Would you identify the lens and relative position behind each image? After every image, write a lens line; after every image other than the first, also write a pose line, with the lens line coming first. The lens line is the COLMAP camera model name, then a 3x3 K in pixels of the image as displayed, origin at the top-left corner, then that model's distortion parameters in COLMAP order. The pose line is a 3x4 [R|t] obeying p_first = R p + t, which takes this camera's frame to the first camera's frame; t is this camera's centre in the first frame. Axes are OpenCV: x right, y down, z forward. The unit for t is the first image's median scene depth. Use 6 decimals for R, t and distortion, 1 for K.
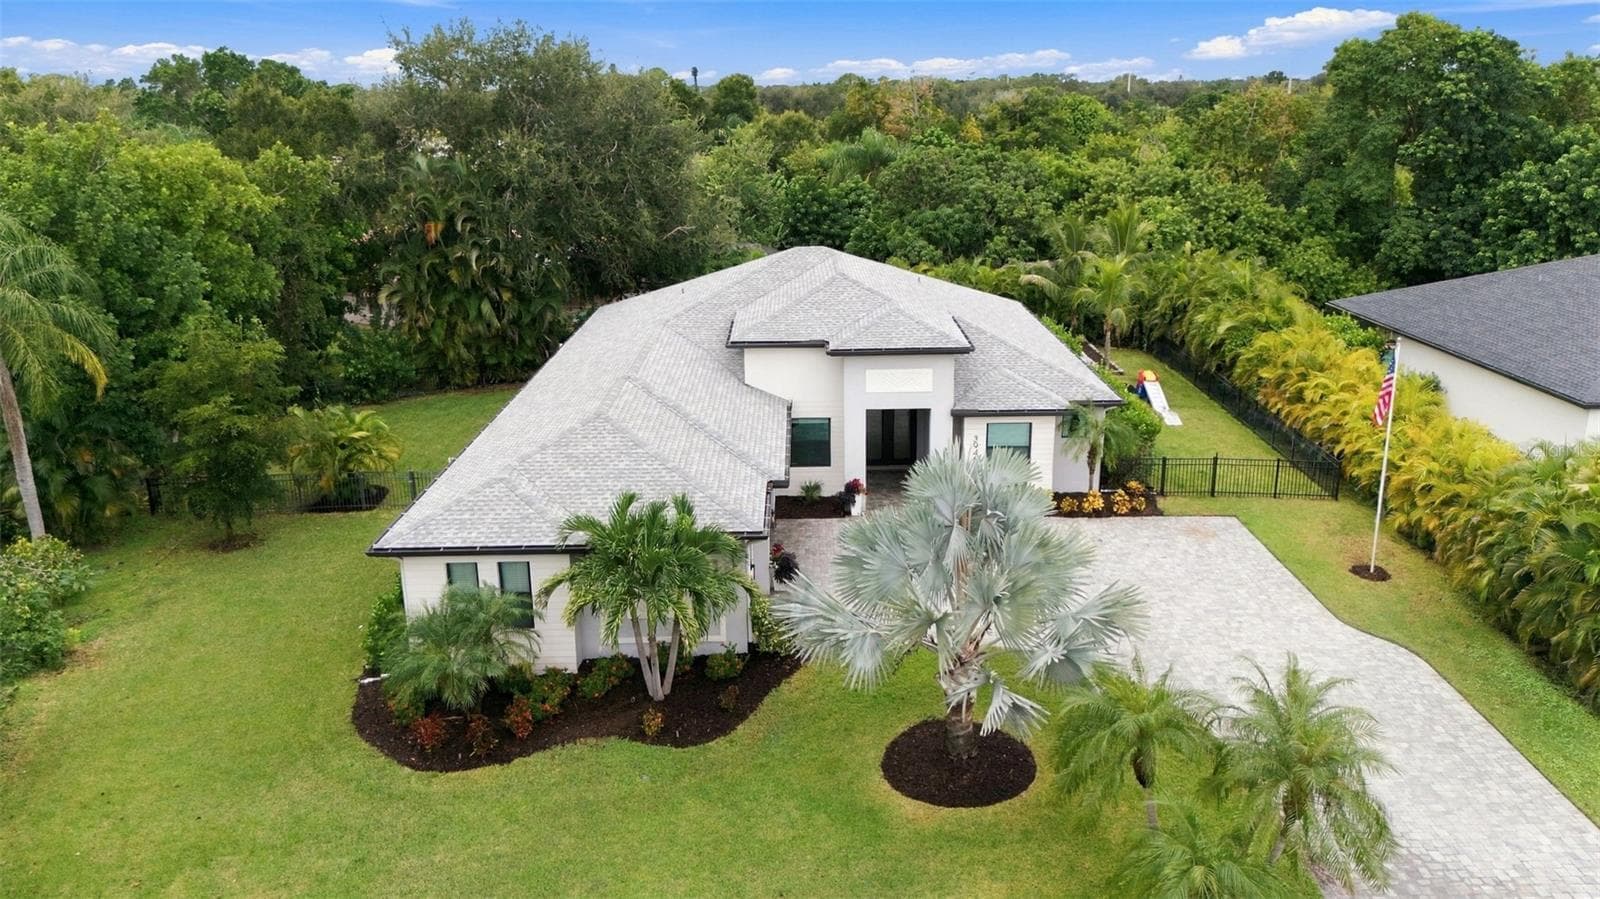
lens RADIAL K [[1177.9, 0, 800.0], [0, 1177.9, 449.5], [0, 0, 1]] dist [0.062875, -0.060689]
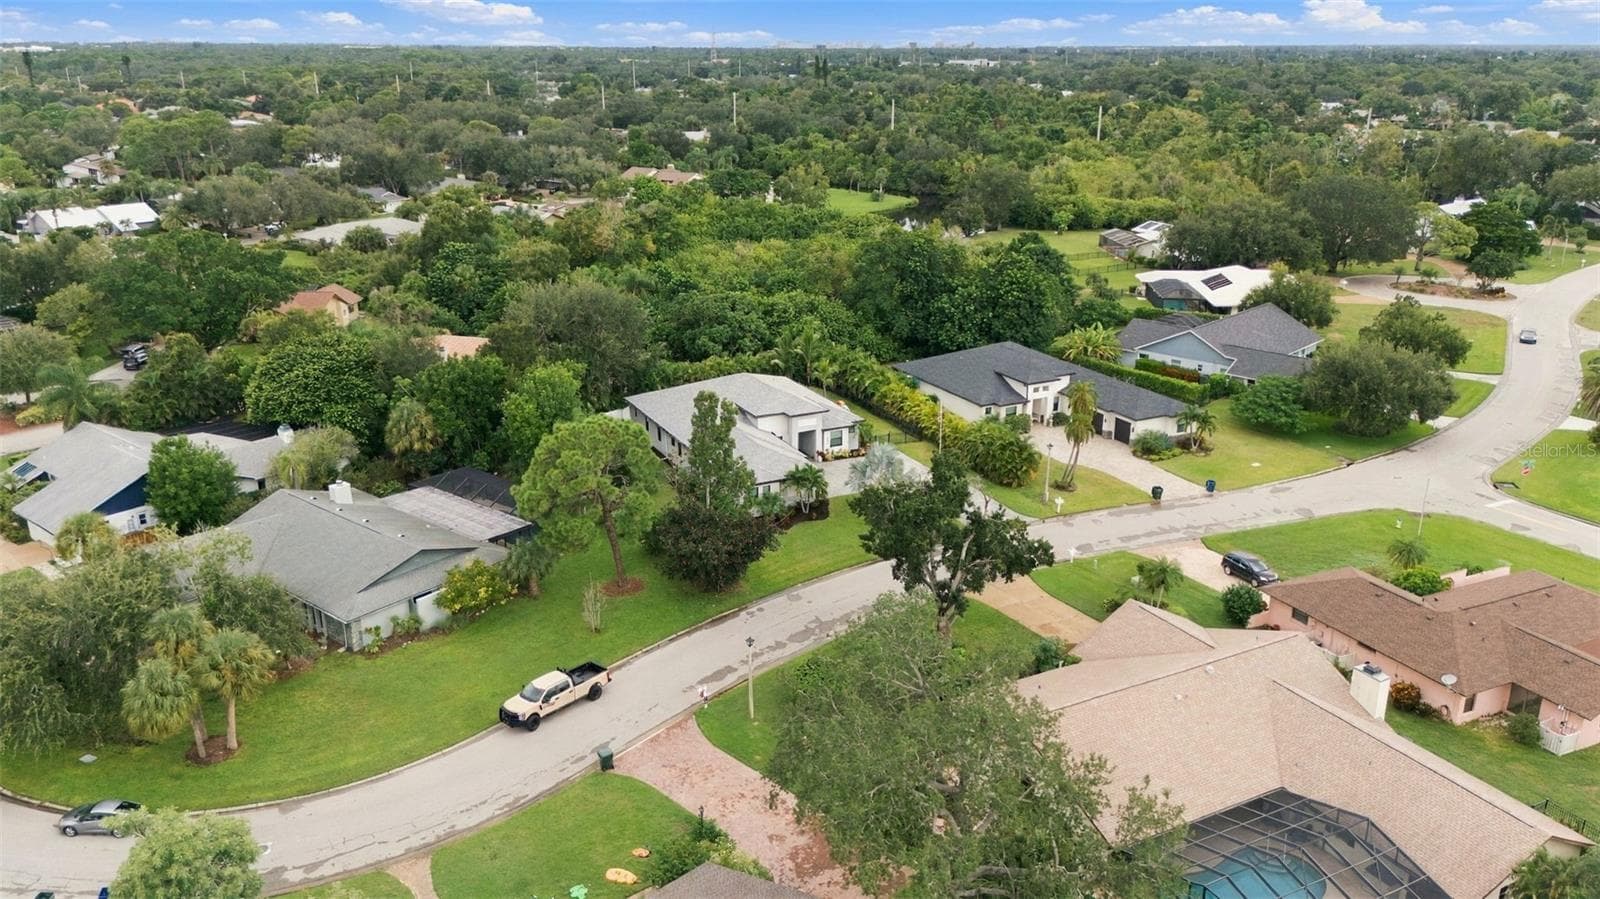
lens RADIAL K [[1177.9, 0, 800.0], [0, 1177.9, 449.5], [0, 0, 1]] dist [0.062875, -0.060689]
pose [[0.892666, -0.130145, 0.431520, -0.930324], [0.114945, 0.991482, 0.061246, -0.128776], [-0.435815, -0.005071, 0.900022, -1.322103]]
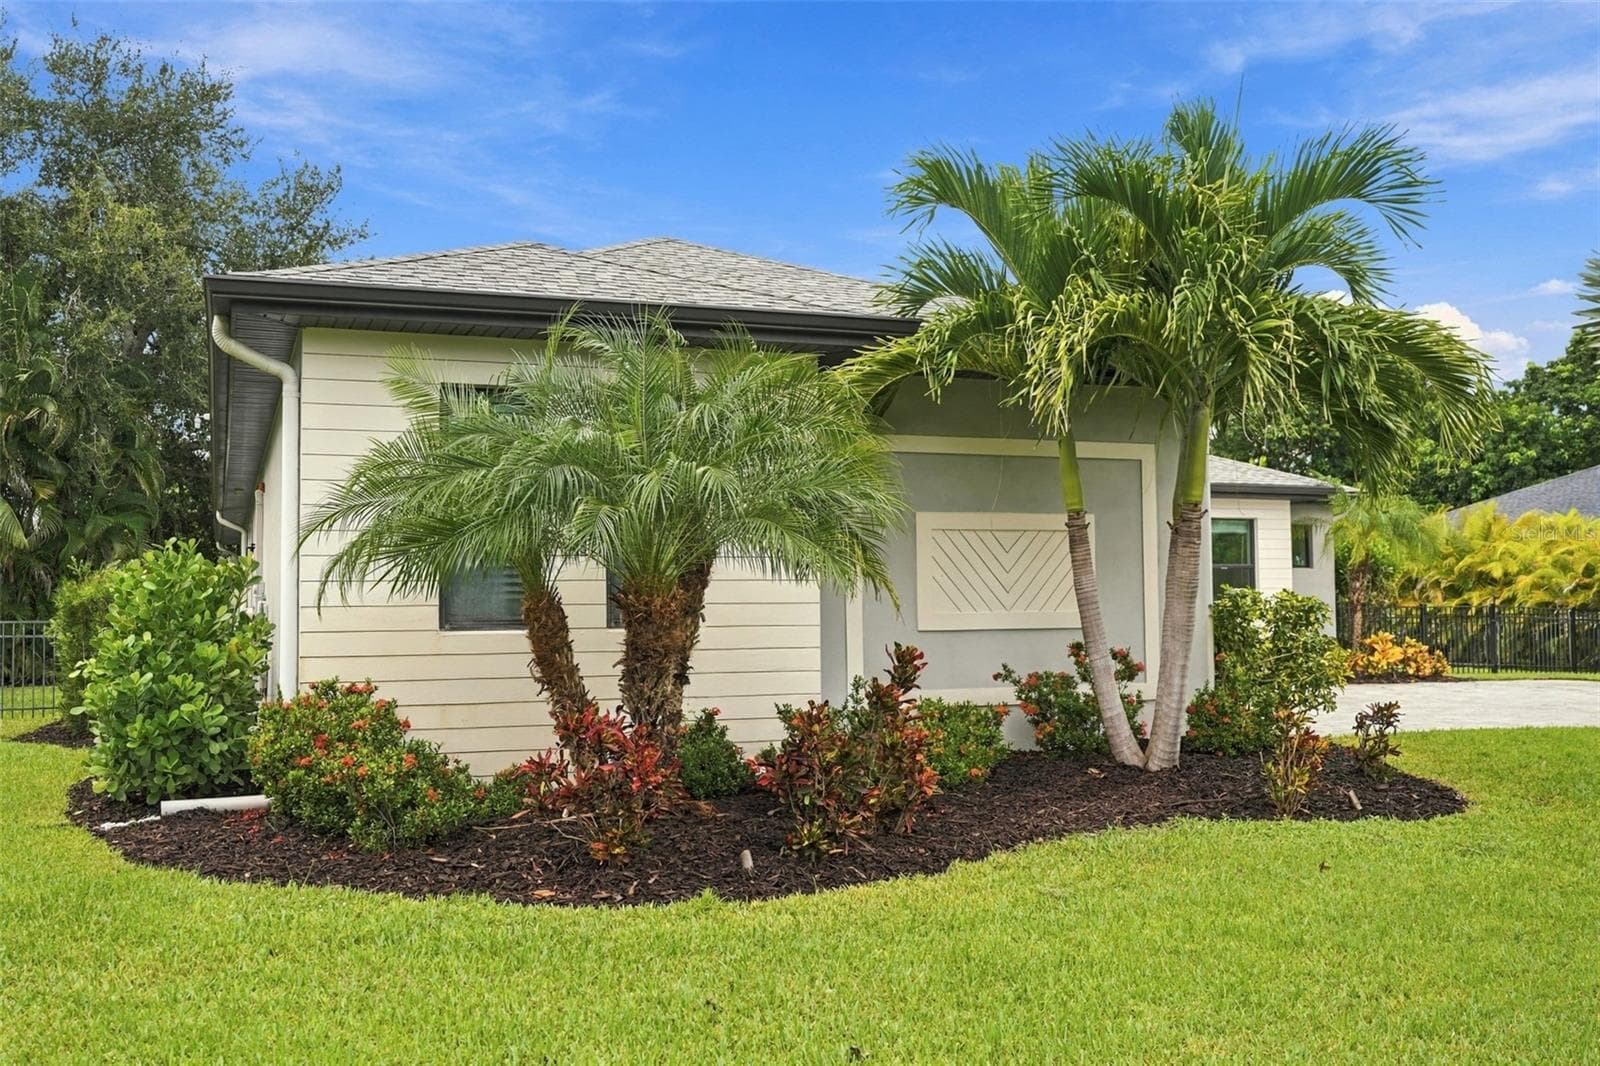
lens RADIAL K [[1525.3, 0, 800.0], [0, 1525.3, 533.0], [0, 0, 1]] dist [-0.008111, -0.013353]
pose [[0.934791, 0.023489, 0.354421, -0.177923], [0.099653, 0.940393, -0.325161, 0.136373], [-0.340933, 0.339277, 0.876730, 0.321508]]
